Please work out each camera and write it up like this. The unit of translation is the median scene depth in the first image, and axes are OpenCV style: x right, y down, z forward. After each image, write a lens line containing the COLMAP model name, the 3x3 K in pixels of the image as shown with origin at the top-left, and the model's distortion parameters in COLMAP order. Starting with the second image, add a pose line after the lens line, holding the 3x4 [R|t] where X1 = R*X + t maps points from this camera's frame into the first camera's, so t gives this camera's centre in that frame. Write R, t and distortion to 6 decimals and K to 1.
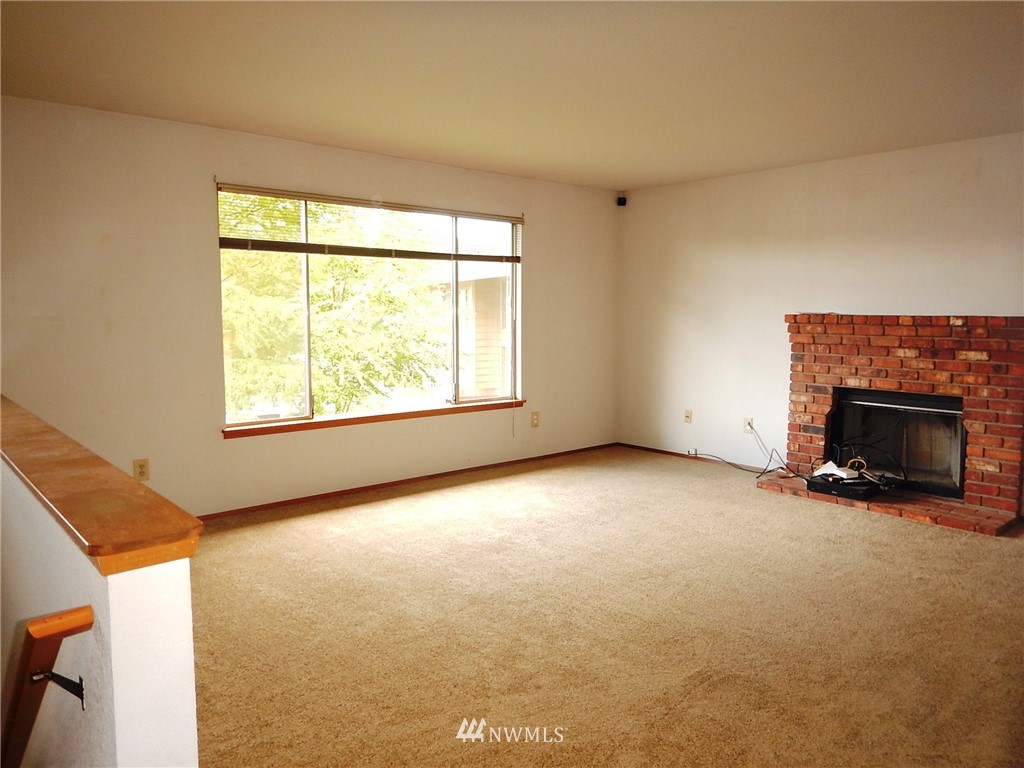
lens RADIAL K [[735.9, 0, 520.1], [0, 735.9, 378.9], [0, 0, 1]] dist [0.019840, 0.000664]
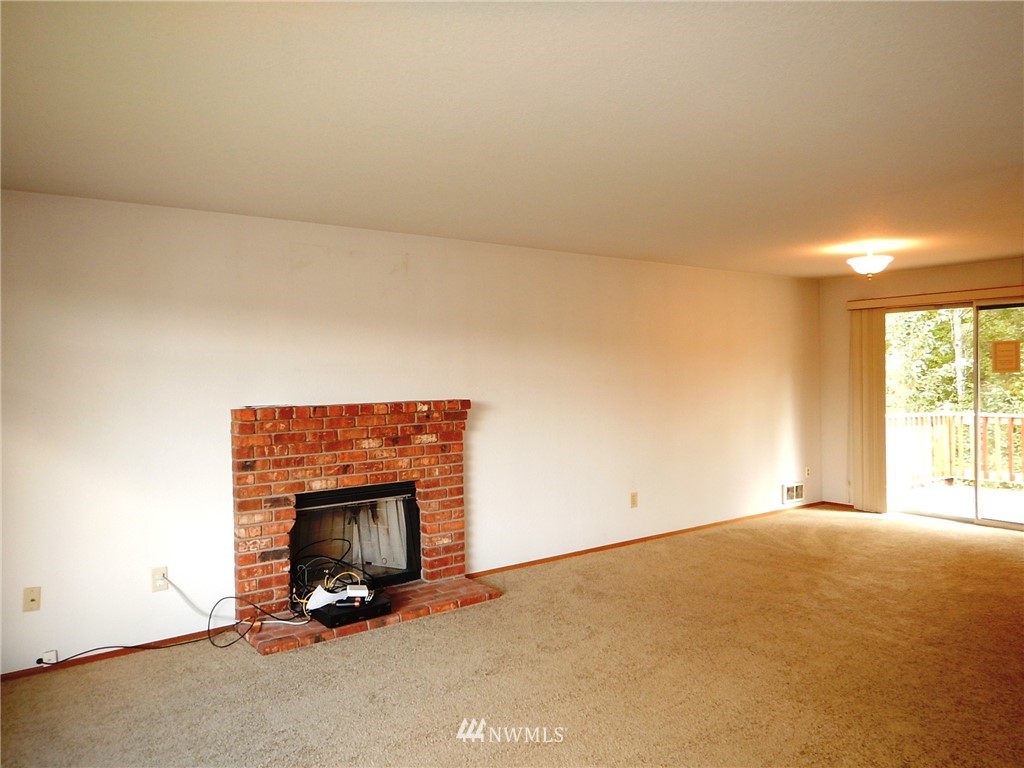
lens RADIAL K [[735.9, 0, 512.4], [0, 735.9, 383.7], [0, 0, 1]] dist [0.019840, 0.000664]
pose [[0.088128, -0.023488, 0.995832, -0.368103], [0.111779, 0.993641, 0.013544, -0.097230], [-0.989818, 0.110120, 0.090193, 0.692271]]
